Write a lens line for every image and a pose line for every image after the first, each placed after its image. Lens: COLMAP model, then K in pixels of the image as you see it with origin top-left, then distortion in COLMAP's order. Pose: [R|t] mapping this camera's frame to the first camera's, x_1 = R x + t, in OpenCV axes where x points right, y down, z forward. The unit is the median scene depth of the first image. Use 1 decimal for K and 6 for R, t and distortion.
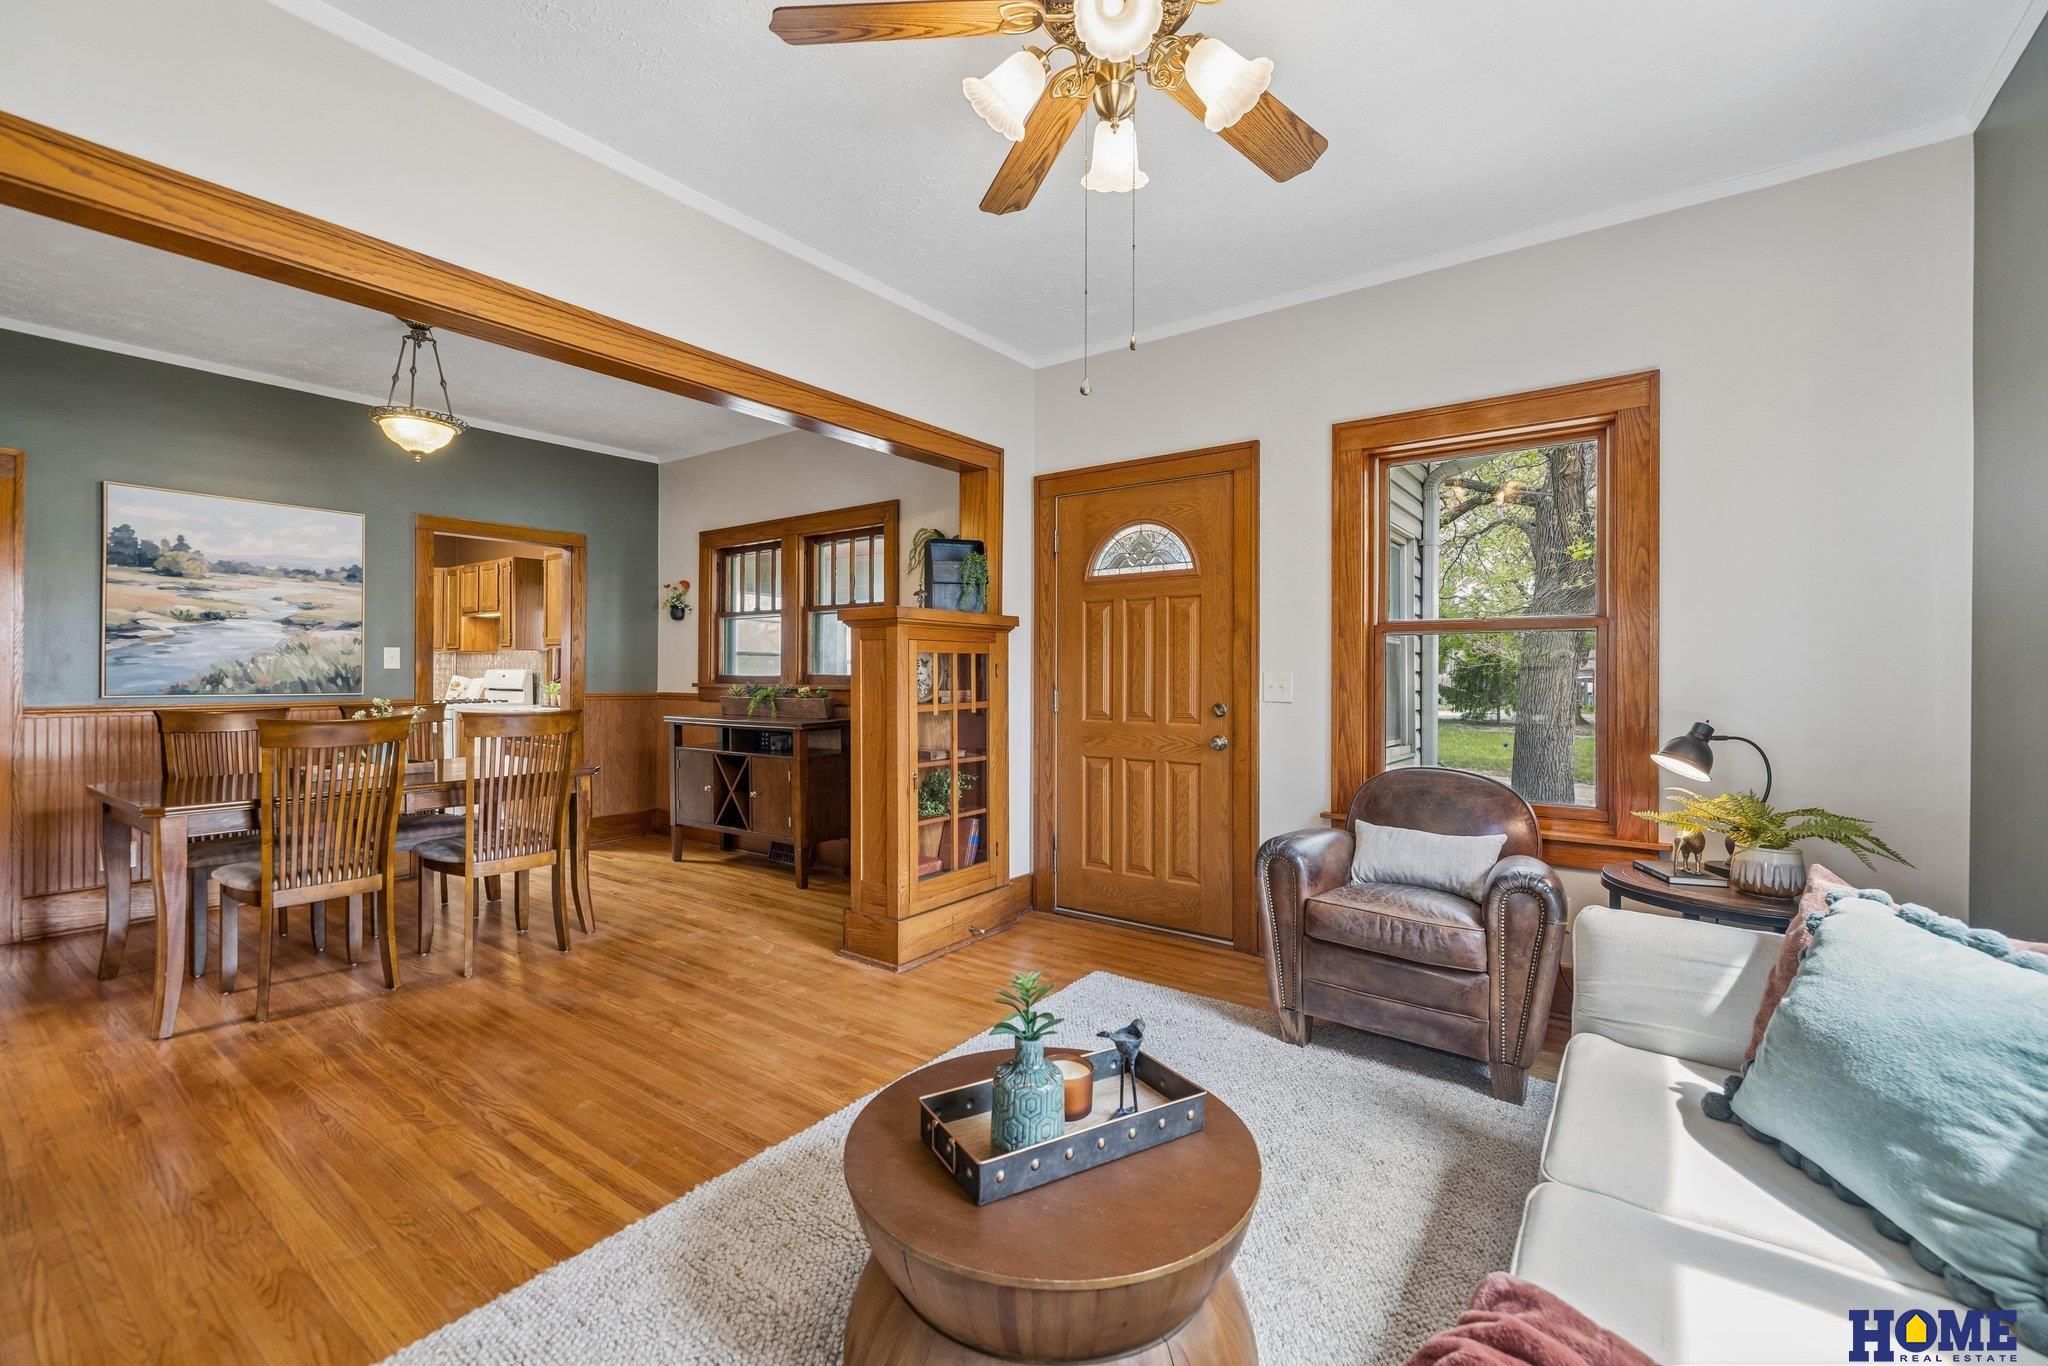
lens RADIAL K [[864.4, 0, 1015.8], [0, 864.4, 672.0], [0, 0, 1]] dist [0.002980, -0.000268]
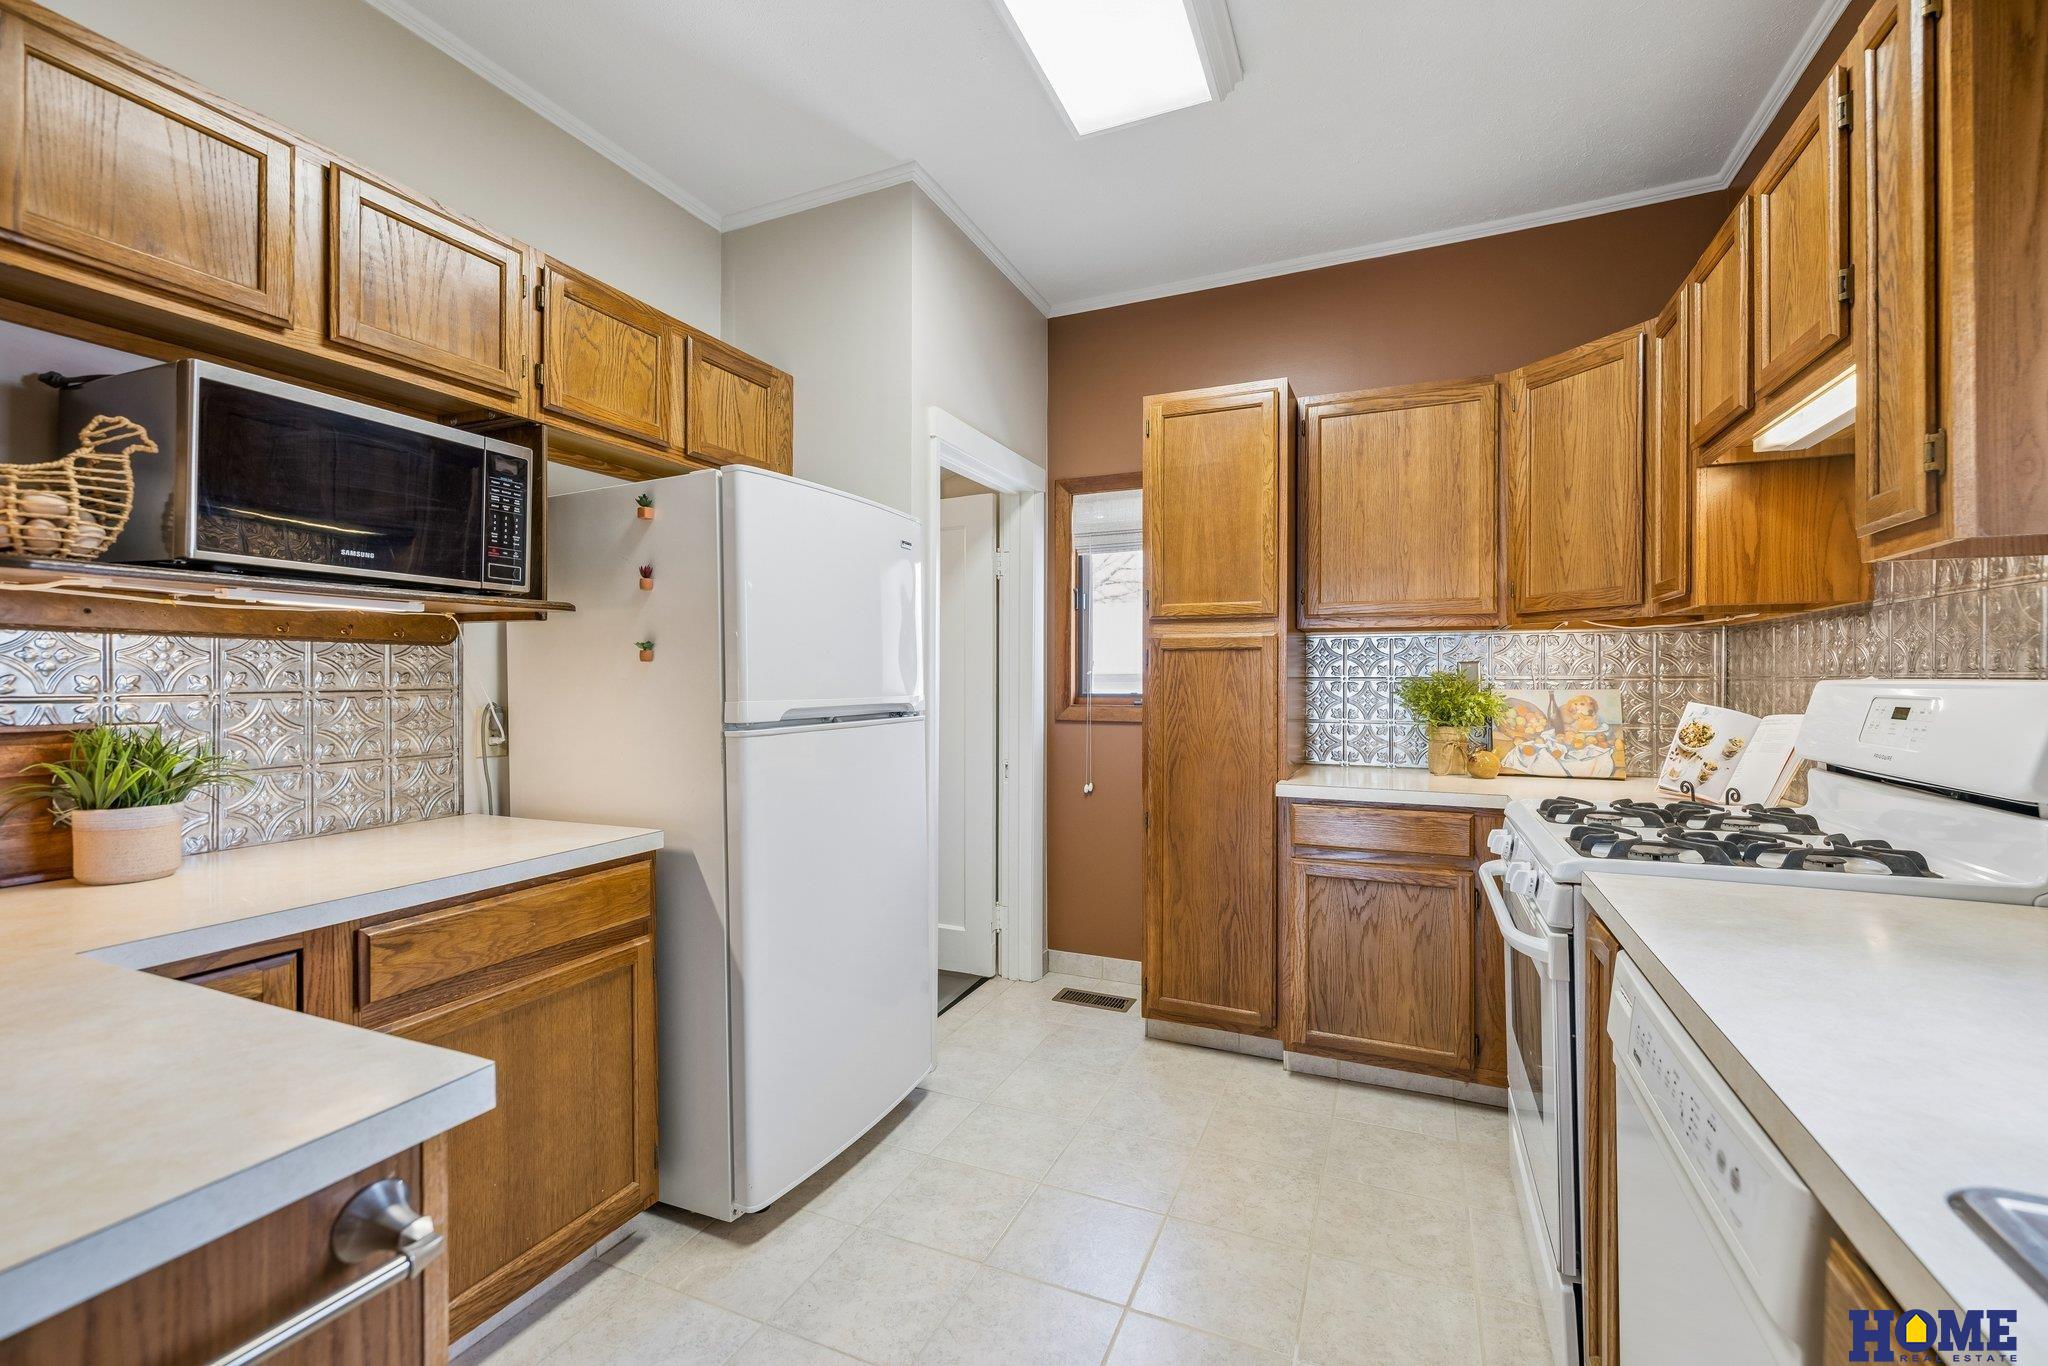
lens RADIAL K [[864.4, 0, 1007.8], [0, 864.4, 680.0], [0, 0, 1]] dist [0.002980, -0.000268]
pose [[0.201931, -0.005245, -0.979386, -0.654952], [0.001488, 0.999986, -0.005049, -0.003252], [0.979399, -0.000438, 0.201936, 1.134471]]
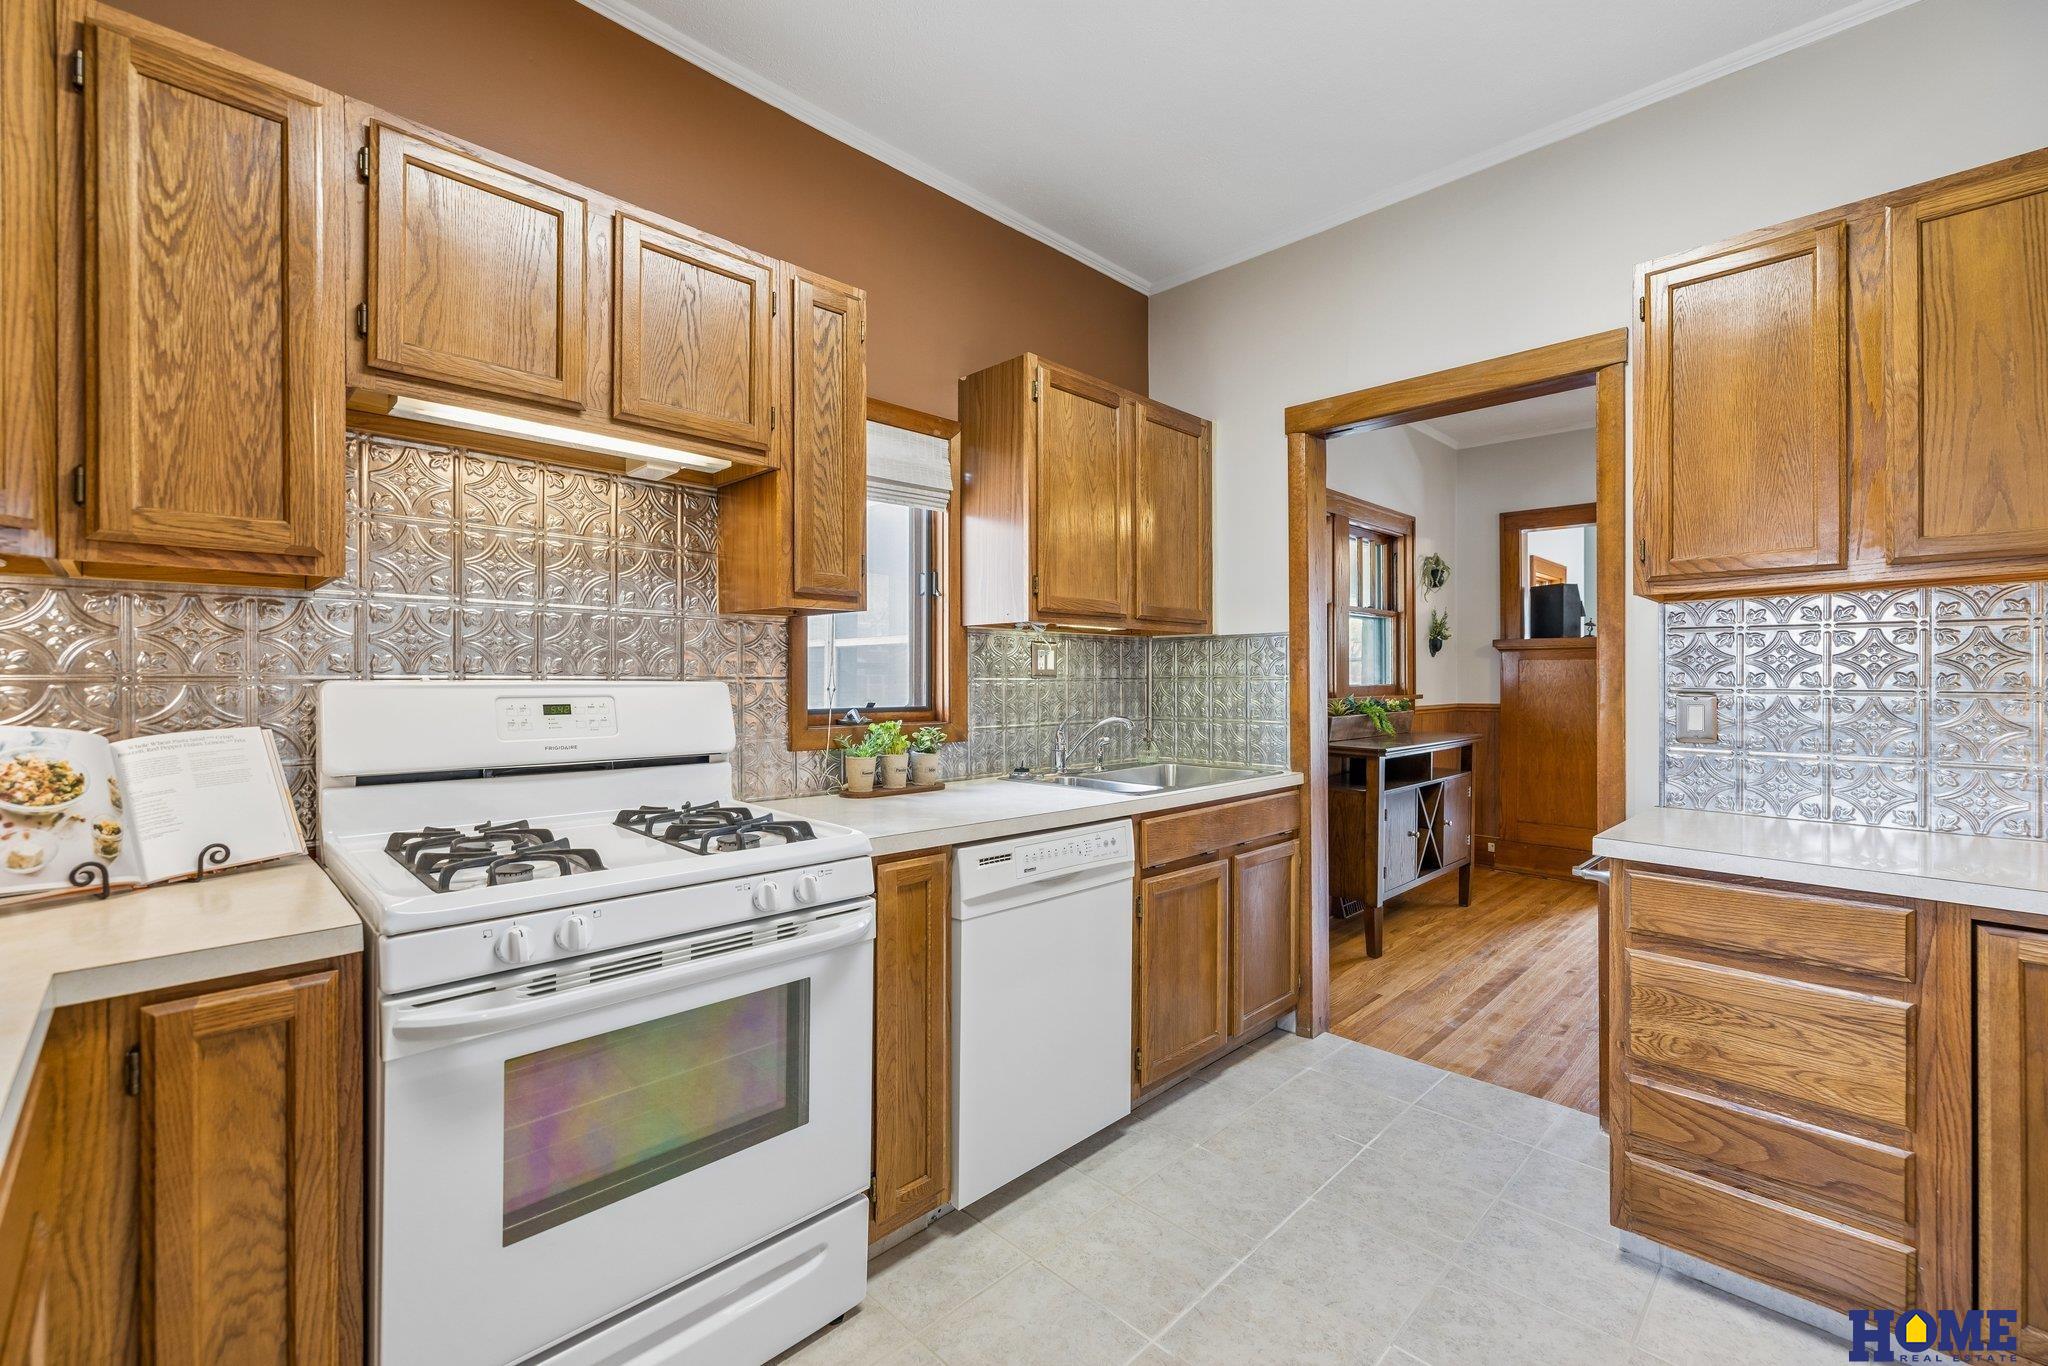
lens RADIAL K [[864.4, 0, 1006.0], [0, 864.4, 678.4], [0, 0, 1]] dist [0.002980, -0.000268]
pose [[0.164301, -0.004361, 0.986401, -1.194578], [0.000634, 0.999990, 0.004316, -0.006647], [-0.986410, -0.000083, 0.164303, 1.258146]]
